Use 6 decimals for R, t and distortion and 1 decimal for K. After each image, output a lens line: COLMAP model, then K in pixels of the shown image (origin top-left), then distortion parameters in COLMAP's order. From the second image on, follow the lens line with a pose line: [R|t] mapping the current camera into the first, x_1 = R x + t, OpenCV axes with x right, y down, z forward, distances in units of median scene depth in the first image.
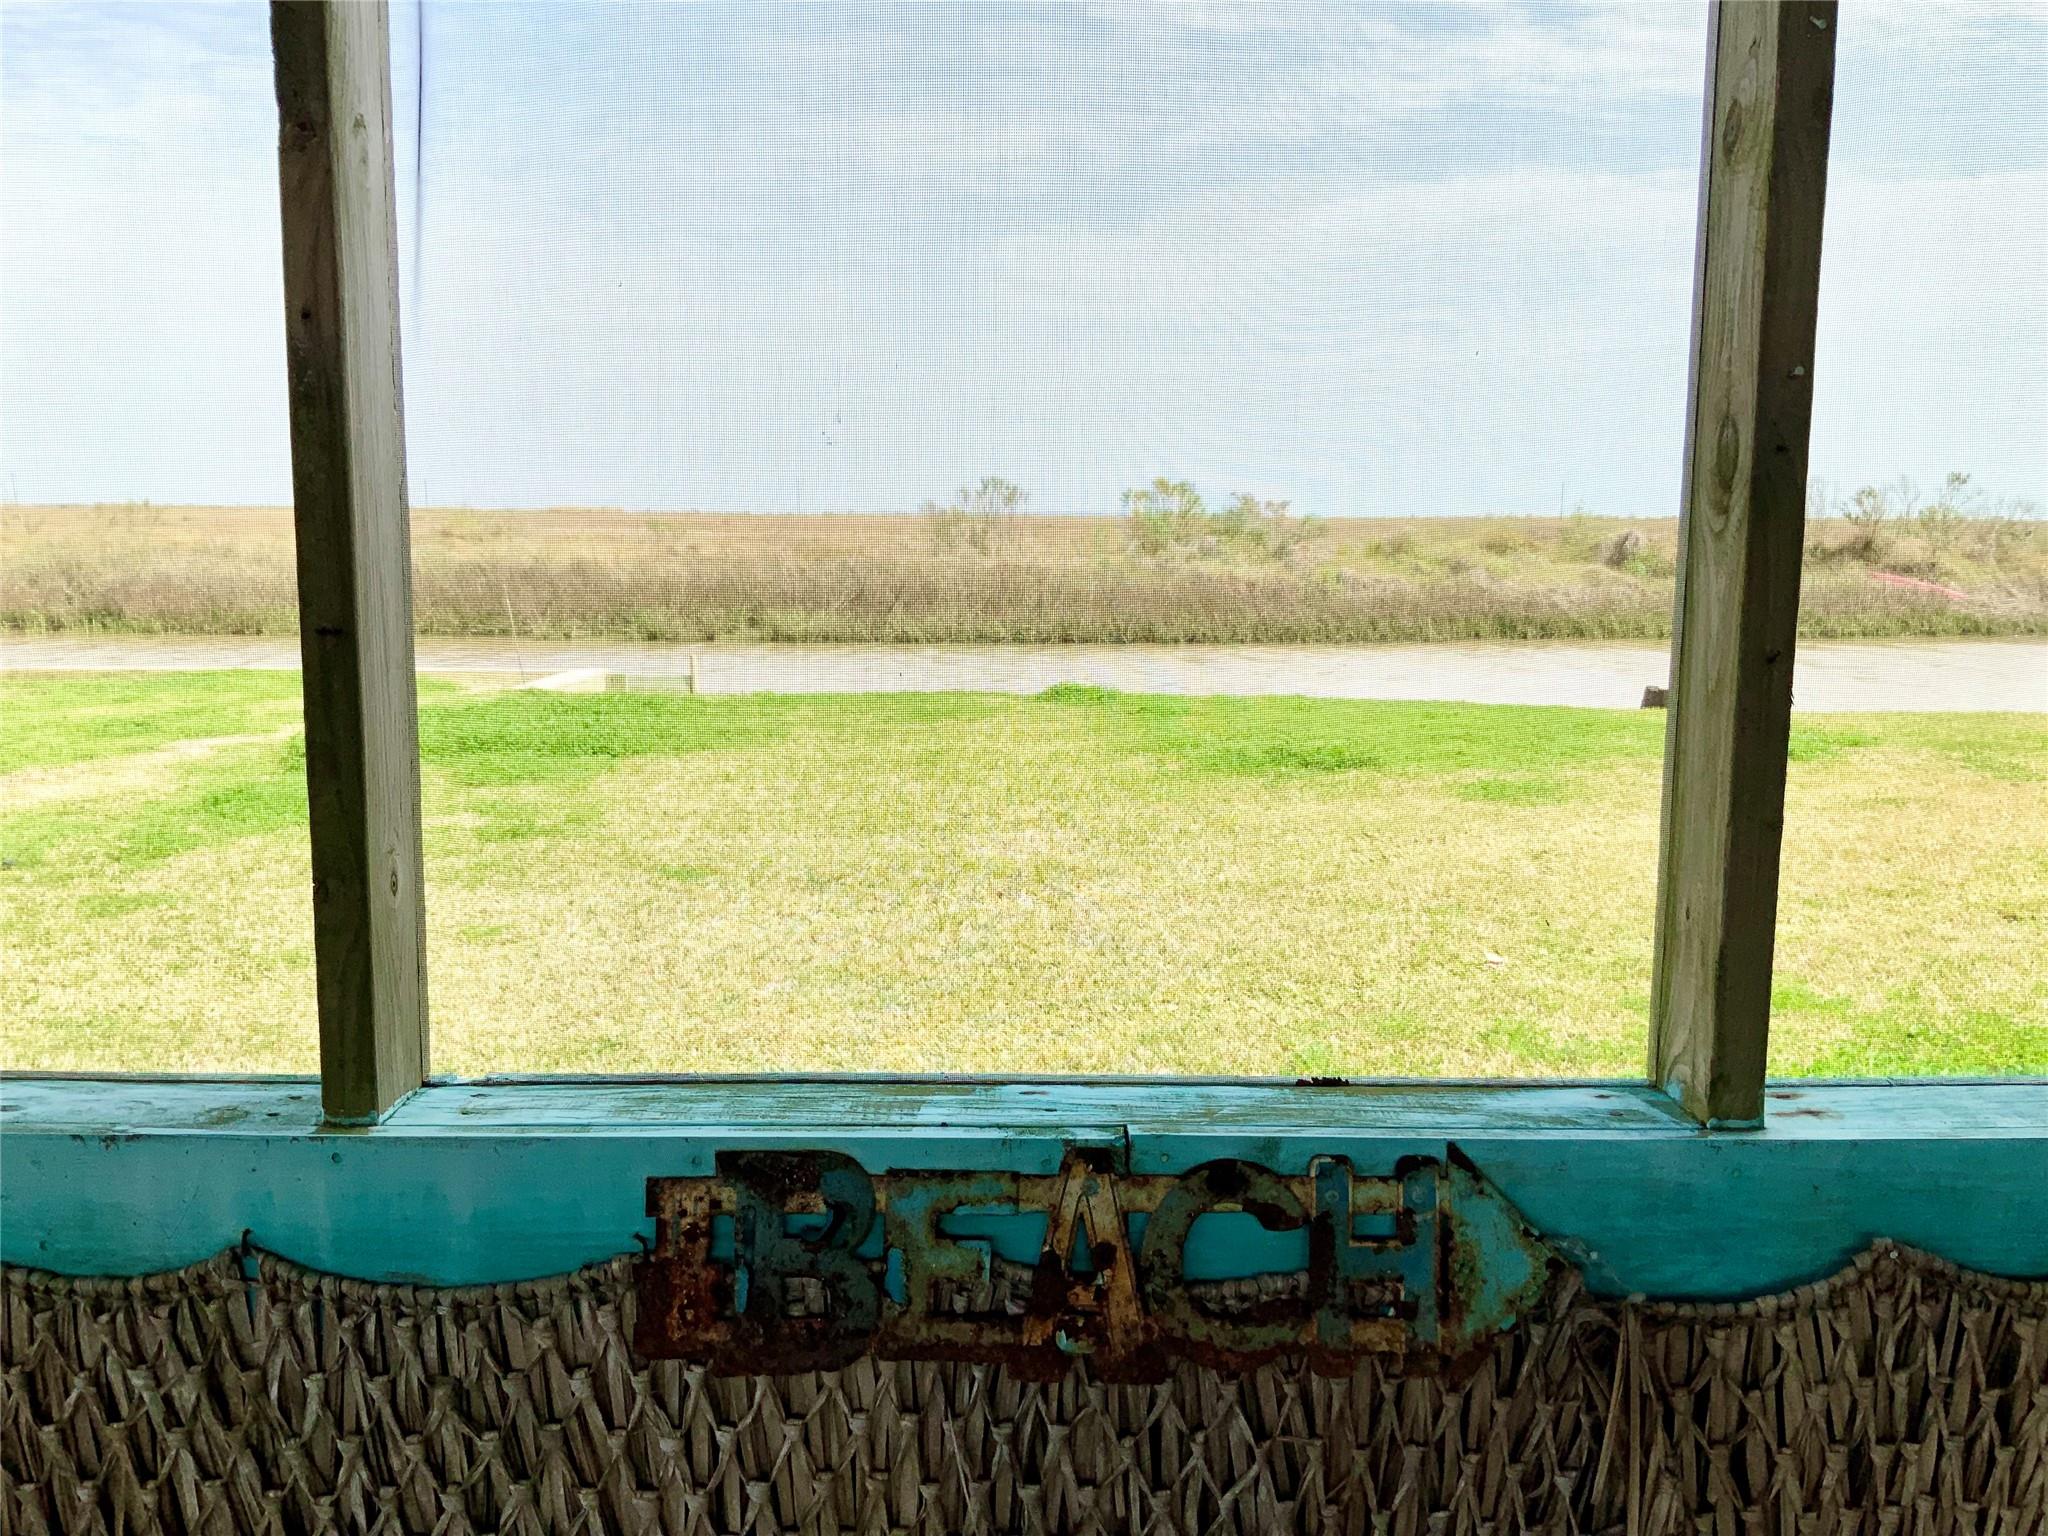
lens RADIAL K [[1696.8, 0, 1020.3], [0, 1696.8, 772.0], [0, 0, 1]] dist [0.075204, -0.144991]
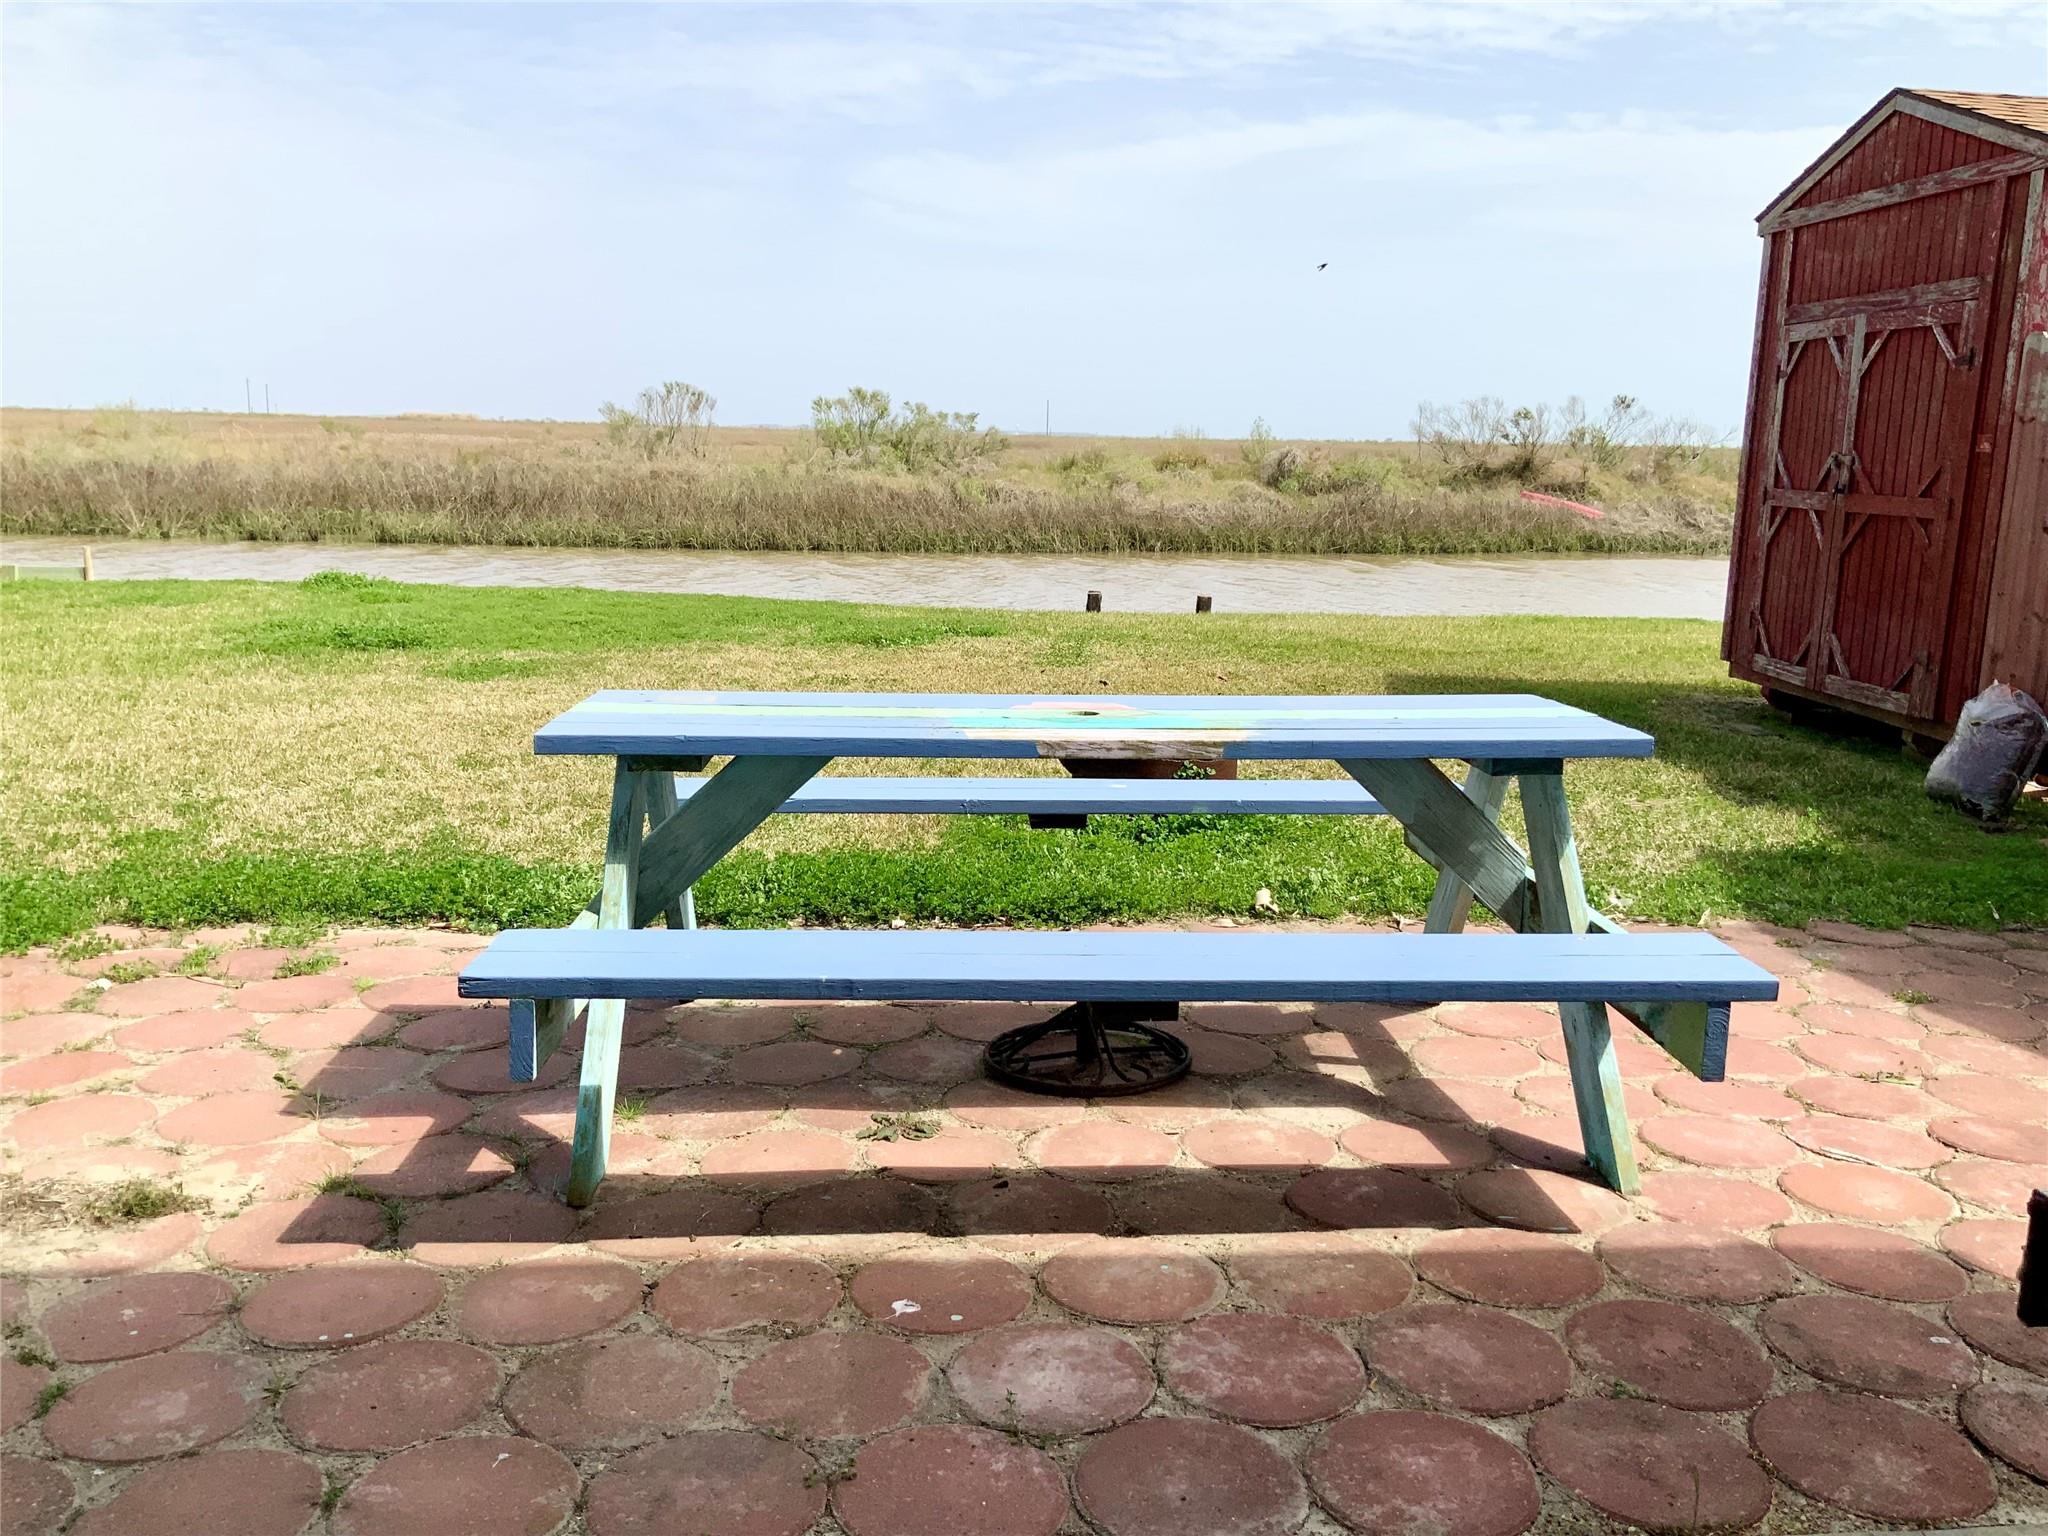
lens RADIAL K [[1696.8, 0, 1016.3], [0, 1696.8, 760.2], [0, 0, 1]] dist [0.075204, -0.144991]
pose [[0.997914, 0.003708, 0.064446, 0.154128], [-0.006311, 0.999170, 0.040231, 0.006426], [-0.064243, -0.040553, 0.997110, -0.014808]]
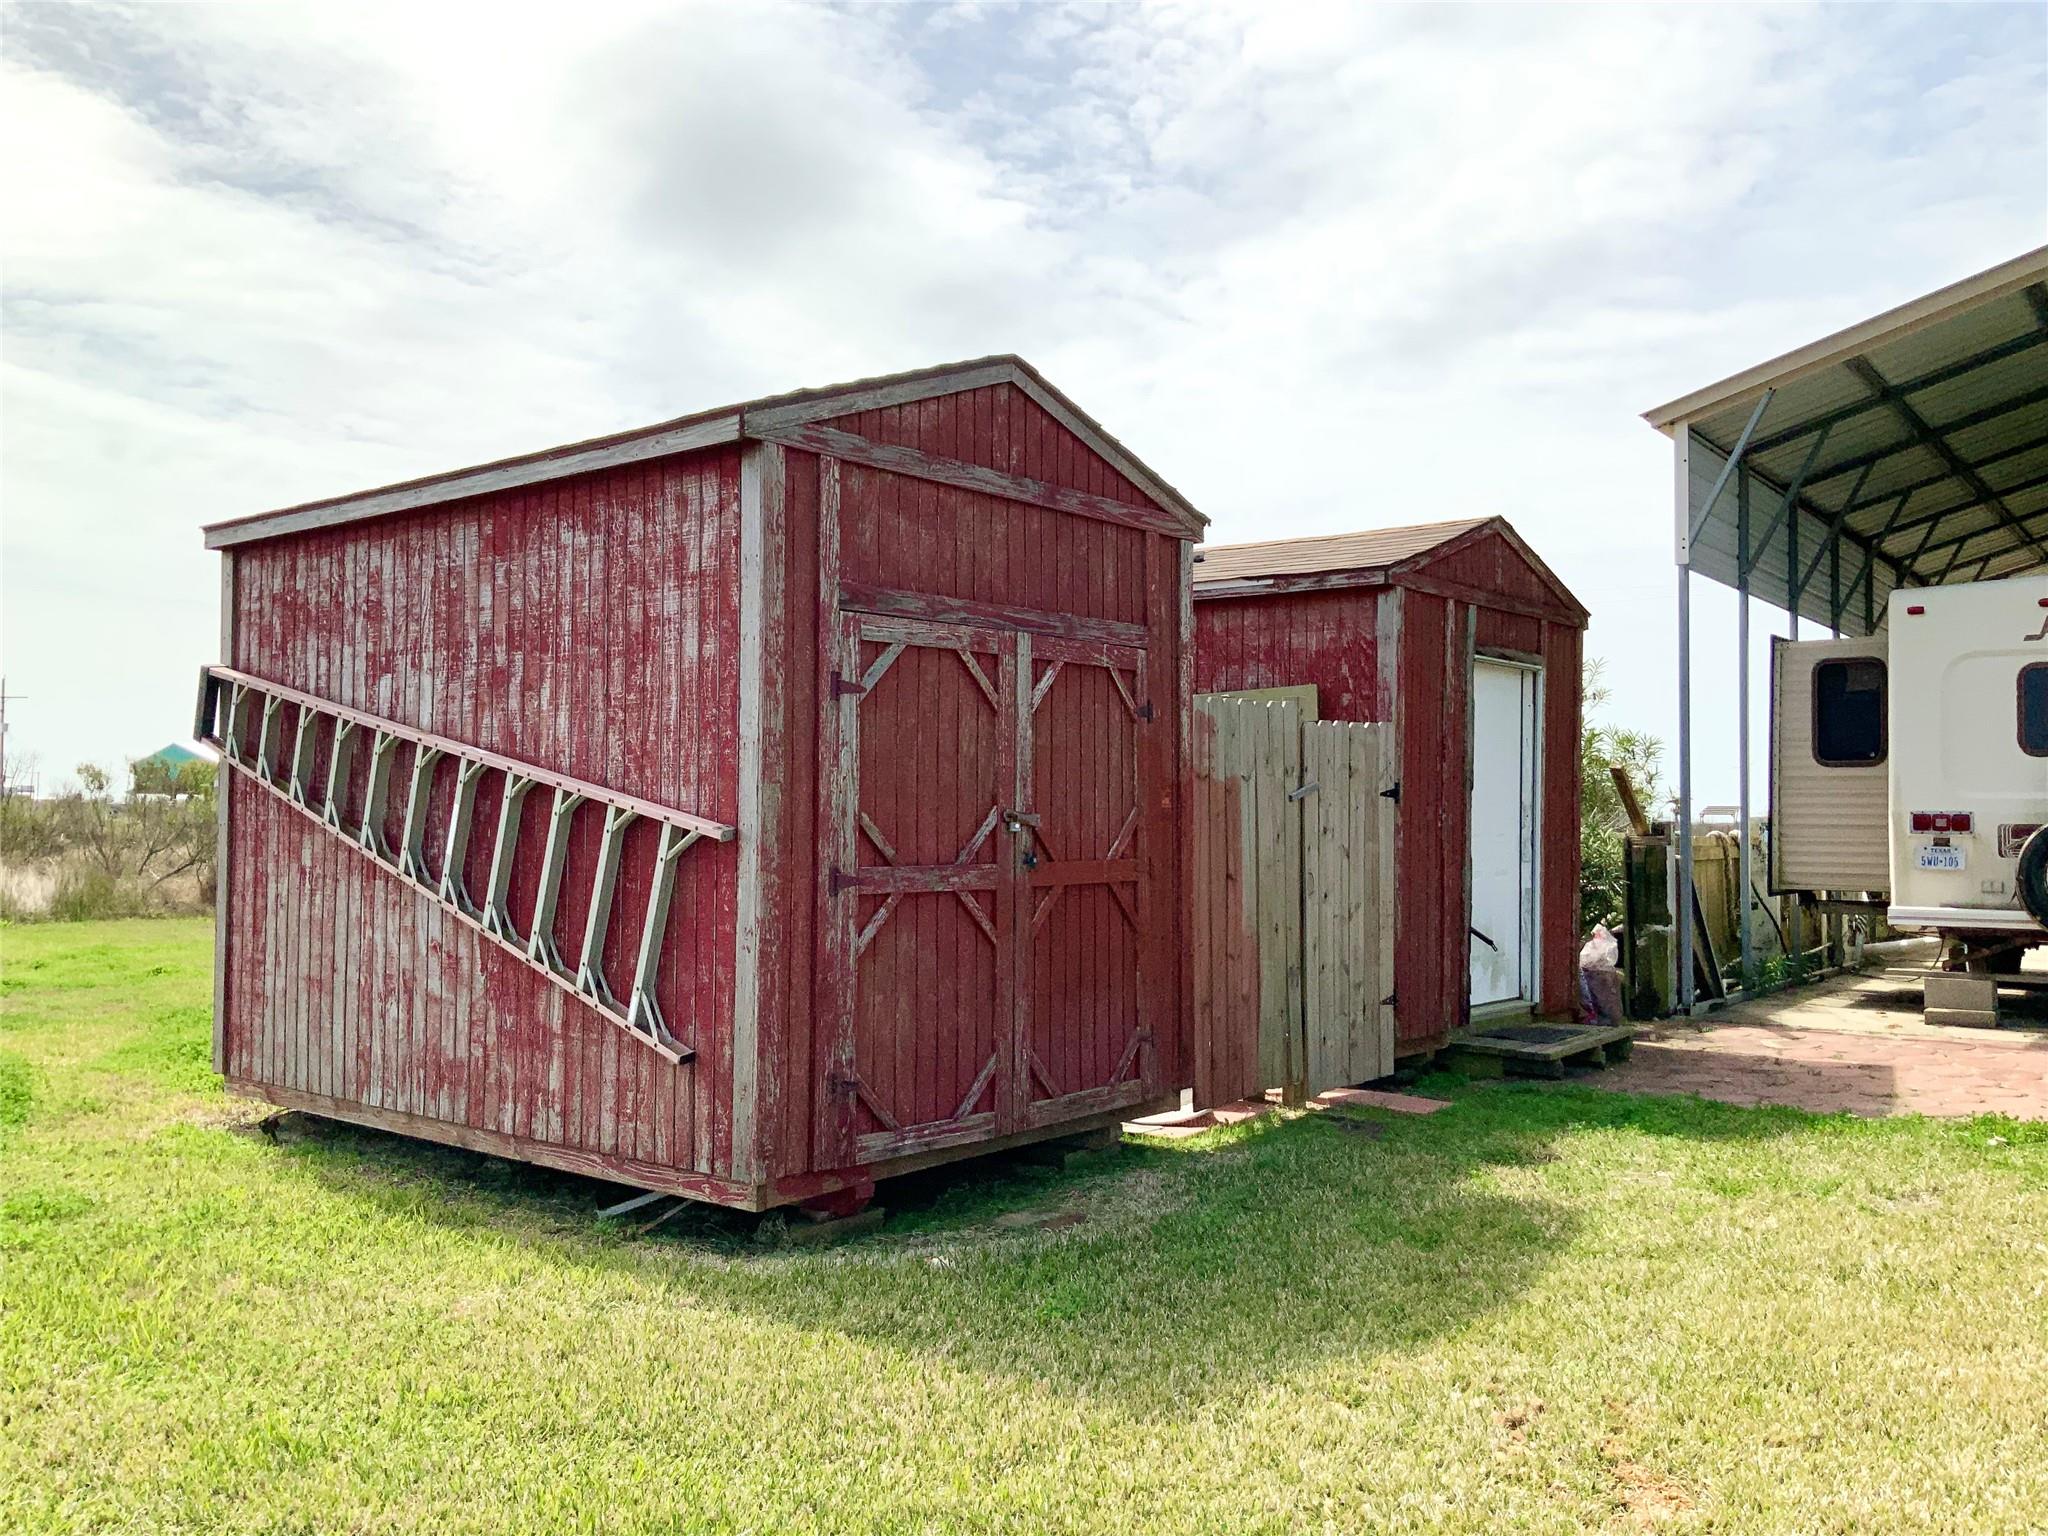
lens RADIAL K [[1696.8, 0, 1029.4], [0, 1696.8, 755.5], [0, 0, 1]] dist [0.075204, -0.144991]
pose [[-0.786337, 0.005971, 0.617769, 0.176412], [0.076407, 0.993216, 0.087656, -0.056994], [-0.613054, 0.116129, -0.781459, 0.410796]]
